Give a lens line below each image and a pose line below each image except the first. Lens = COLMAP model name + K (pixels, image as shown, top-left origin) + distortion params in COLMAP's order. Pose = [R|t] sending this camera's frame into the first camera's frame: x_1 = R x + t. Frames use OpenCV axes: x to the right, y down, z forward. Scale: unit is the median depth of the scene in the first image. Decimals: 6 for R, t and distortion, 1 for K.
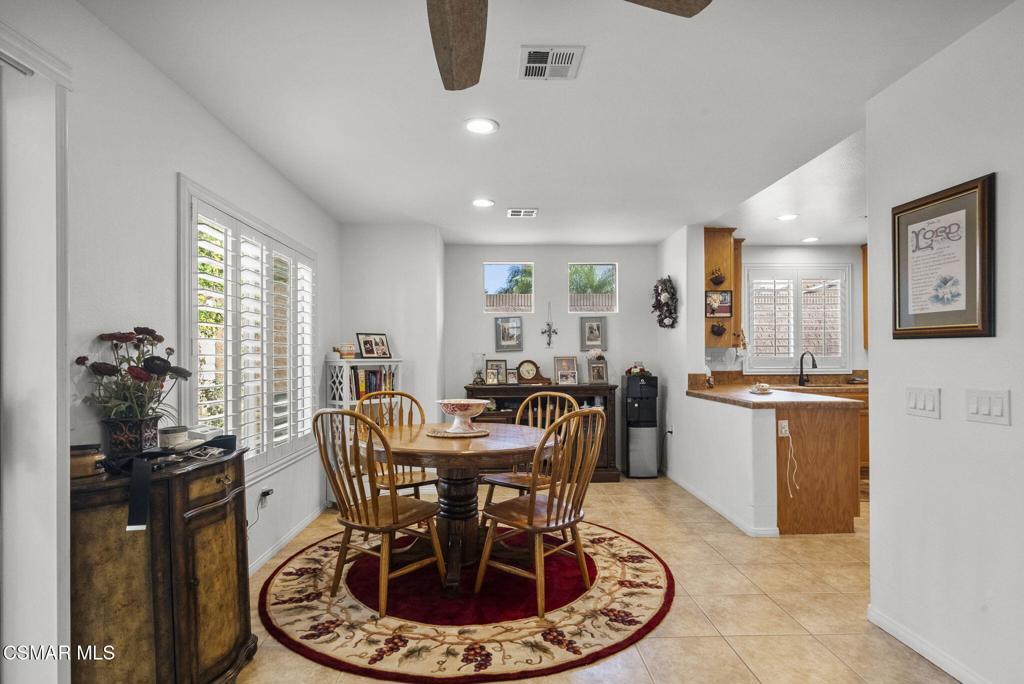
lens RADIAL K [[530.2, 0, 515.9], [0, 530.2, 354.7], [0, 0, 1]] dist [0.002520, -0.000217]
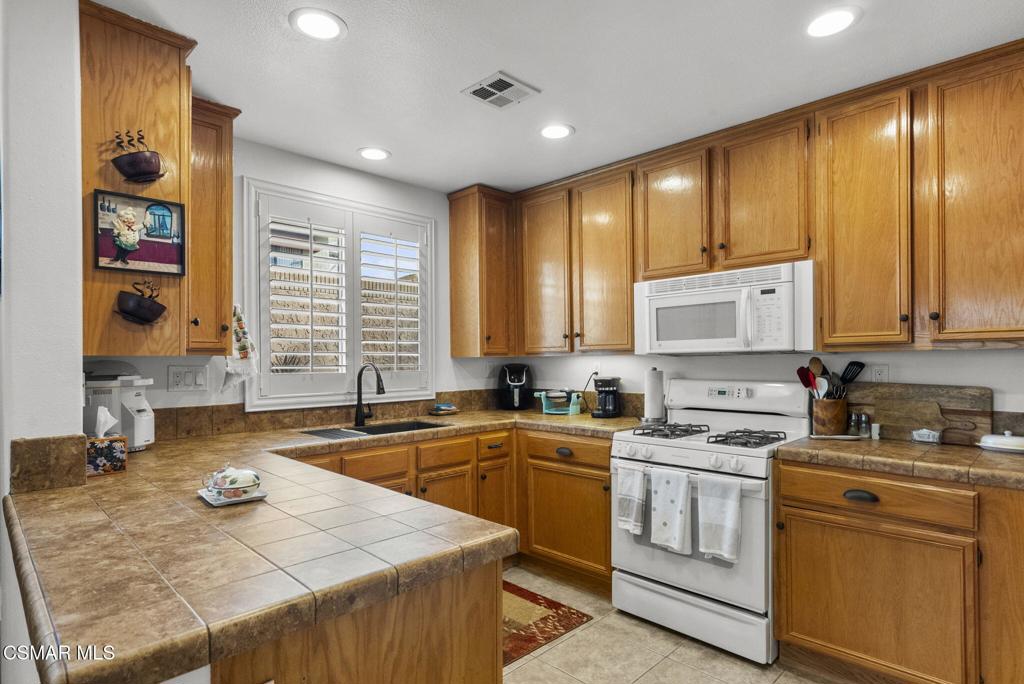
lens RADIAL K [[530.2, 0, 513.9], [0, 530.2, 358.6], [0, 0, 1]] dist [0.002520, -0.000217]
pose [[0.726767, 0.001243, 0.686883, 0.304340], [-0.003115, 0.999994, 0.001487, -0.012559], [-0.686877, -0.003221, 0.726767, 0.539032]]
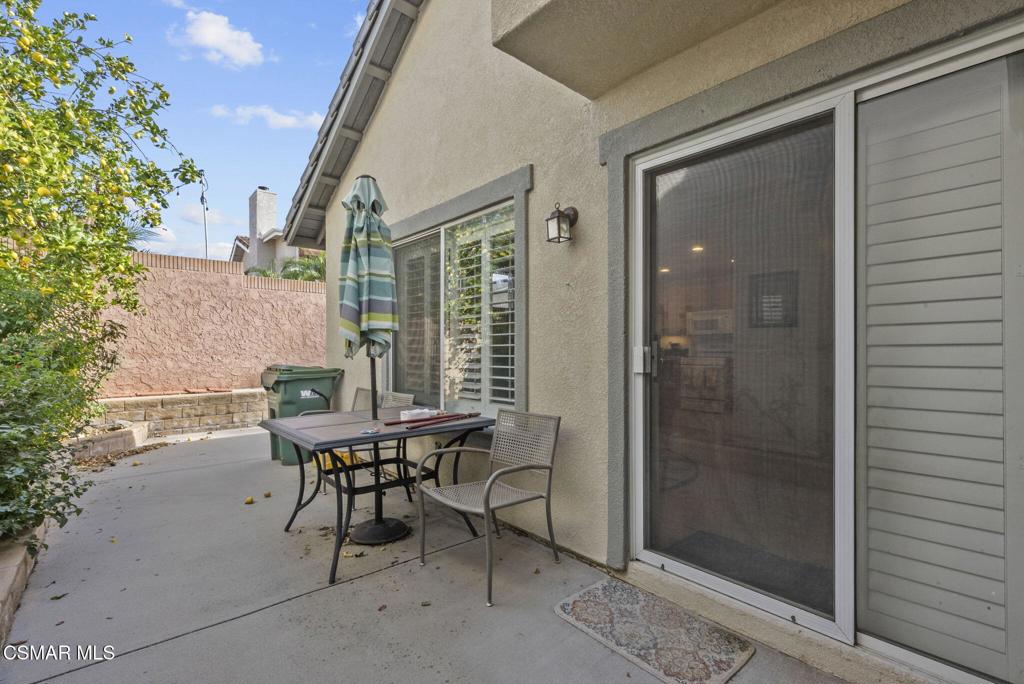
lens RADIAL K [[469.4, 0, 509.9], [0, 469.4, 345.7], [0, 0, 1]] dist [0.001991, 0.000152]
pose [[0.775582, 0.013562, 0.631101, -0.678253], [-0.016271, 0.999867, -0.001490, 0.032325], [-0.631037, -0.009113, 0.775699, 0.006314]]
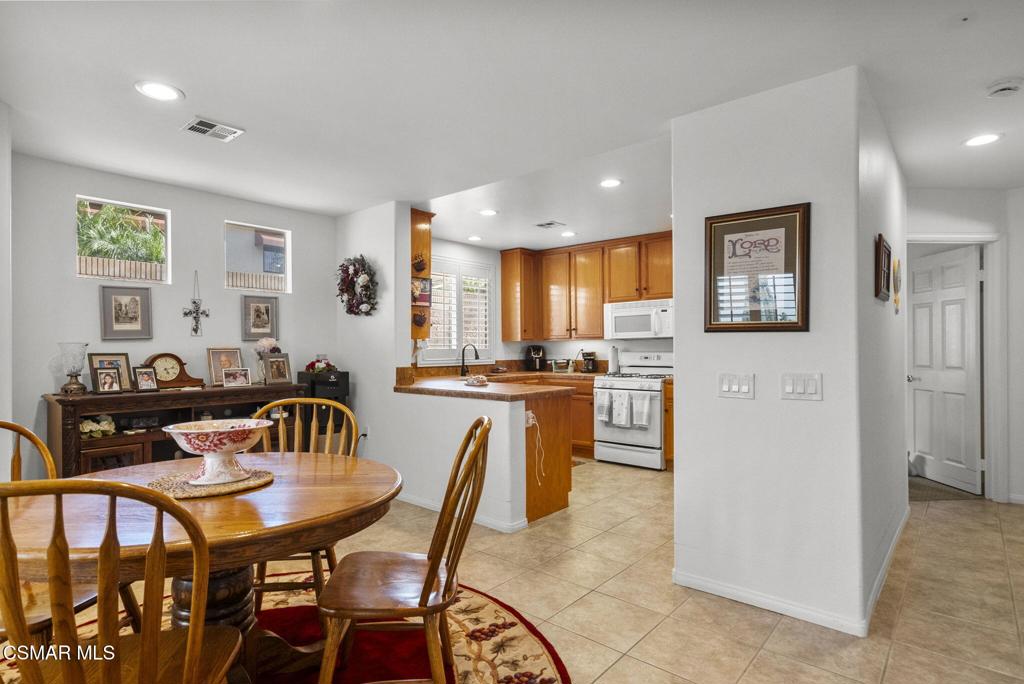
lens RADIAL K [[530.2, 0, 504.3], [0, 530.2, 348.0], [0, 0, 1]] dist [0.002520, -0.000217]
pose [[0.683585, 0.001664, 0.729869, -0.189565], [-0.002576, 0.999997, 0.000134, 0.002528], [-0.729866, -0.001972, 0.683587, 0.240736]]
